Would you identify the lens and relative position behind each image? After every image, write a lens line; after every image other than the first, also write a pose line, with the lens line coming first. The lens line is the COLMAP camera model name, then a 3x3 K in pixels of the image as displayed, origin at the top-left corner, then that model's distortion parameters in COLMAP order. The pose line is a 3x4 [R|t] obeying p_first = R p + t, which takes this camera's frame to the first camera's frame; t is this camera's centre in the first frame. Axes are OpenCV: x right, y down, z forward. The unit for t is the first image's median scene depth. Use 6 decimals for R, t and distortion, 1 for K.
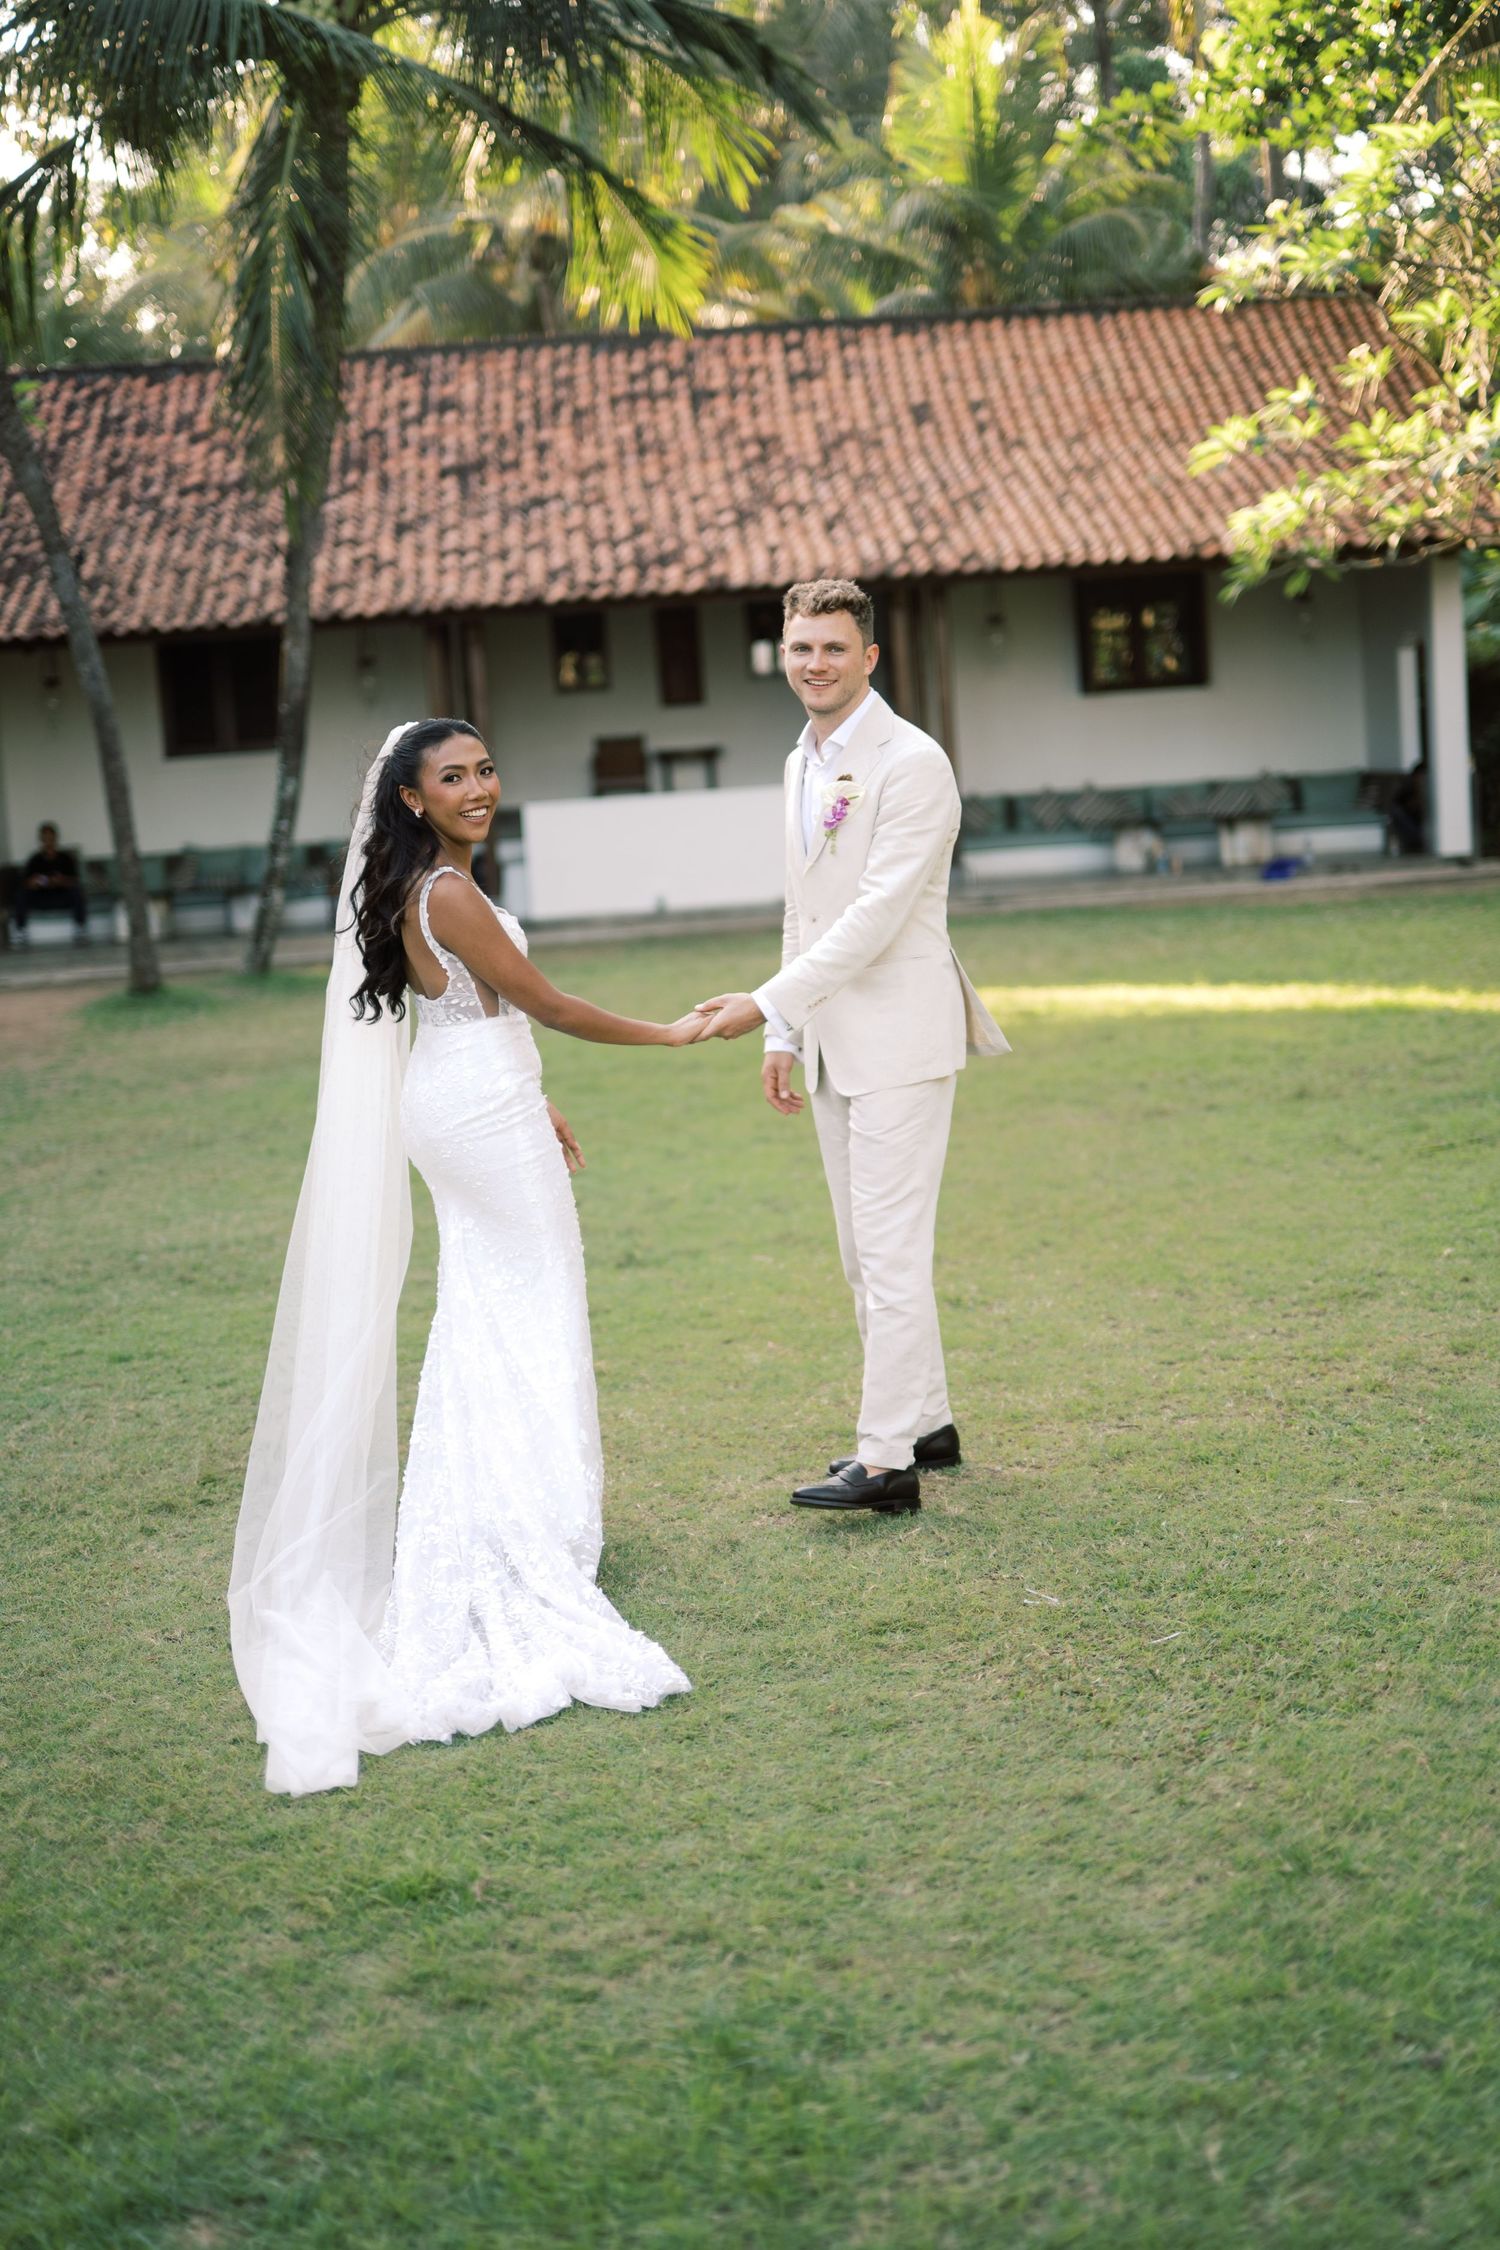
lens RADIAL K [[3180.3, 0, 750.0], [0, 3180.3, 1125.0], [0, 0, 1]] dist [-0.011349, 0.027178]
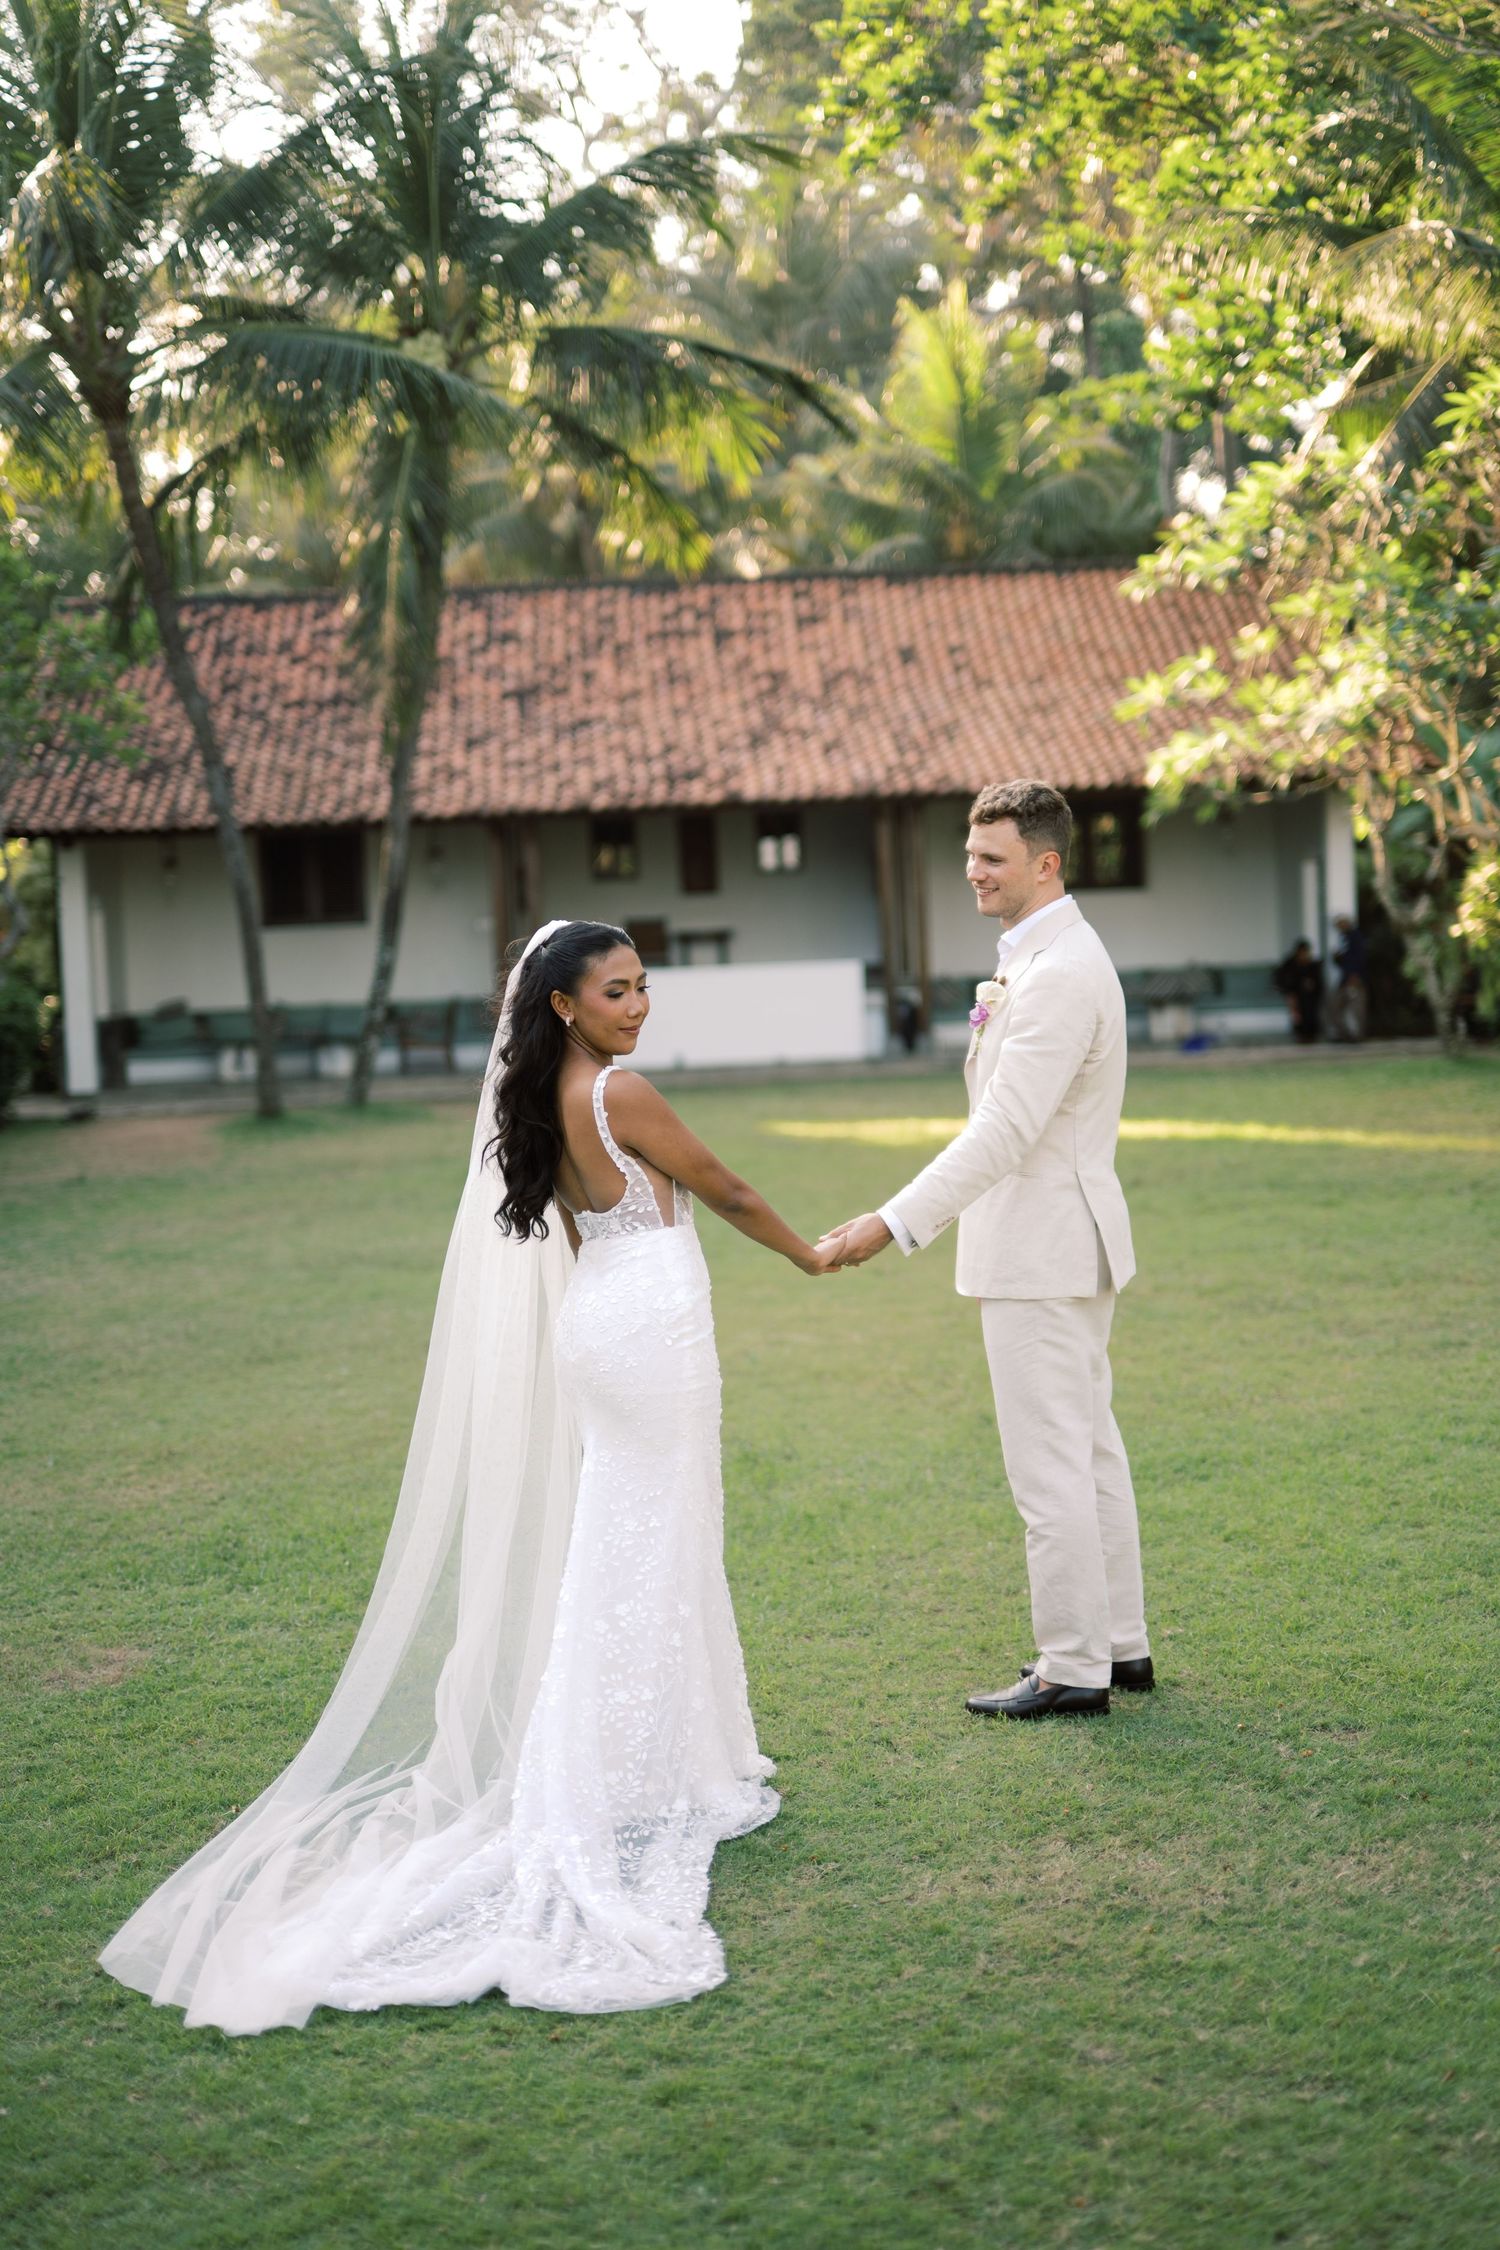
lens RADIAL K [[3180.3, 0, 750.0], [0, 3180.3, 1125.0], [0, 0, 1]] dist [-0.011349, 0.027178]
pose [[0.999709, 0.024098, 0.000898, -0.001875], [-0.024010, 0.998141, -0.056011, 0.020278], [-0.002246, 0.055973, 0.998430, -0.183858]]
